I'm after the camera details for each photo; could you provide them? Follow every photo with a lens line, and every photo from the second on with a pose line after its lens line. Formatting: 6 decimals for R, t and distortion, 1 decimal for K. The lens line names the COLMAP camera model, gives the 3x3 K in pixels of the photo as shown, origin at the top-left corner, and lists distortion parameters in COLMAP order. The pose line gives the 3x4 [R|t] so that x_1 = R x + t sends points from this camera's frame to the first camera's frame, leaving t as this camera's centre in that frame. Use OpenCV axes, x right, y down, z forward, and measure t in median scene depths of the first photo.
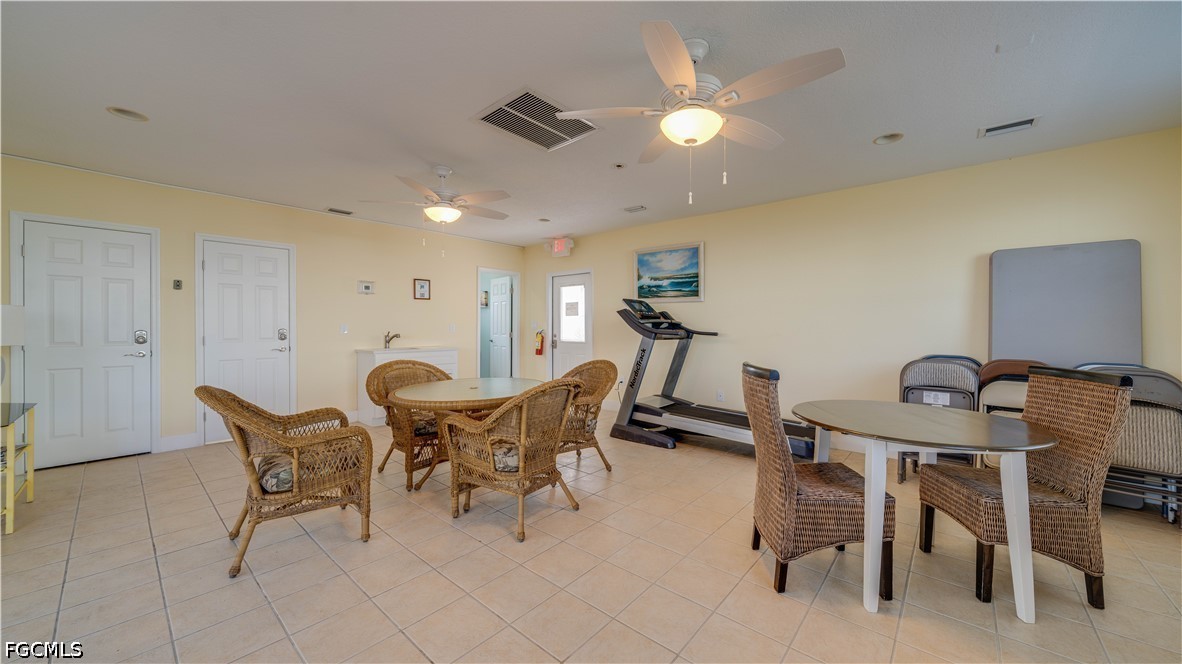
lens RADIAL K [[416.6, 0, 592.6], [0, 416.6, 335.1], [0, 0, 1]] dist [-0.000493, -0.000005]
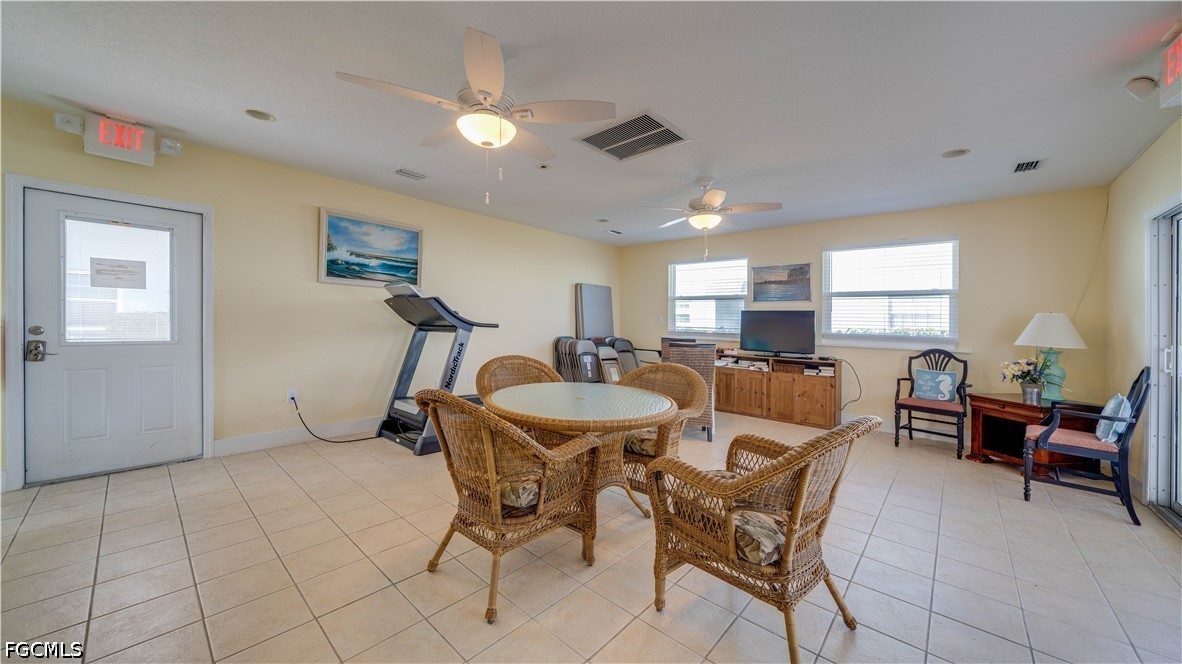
lens RADIAL K [[416.6, 0, 591.8], [0, 416.6, 323.5], [0, 0, 1]] dist [-0.000493, -0.000005]
pose [[0.021541, -0.006888, 0.999744, -0.642373], [-0.004046, 0.999967, 0.006976, -0.013888], [-0.999760, -0.004196, 0.021513, 0.562304]]
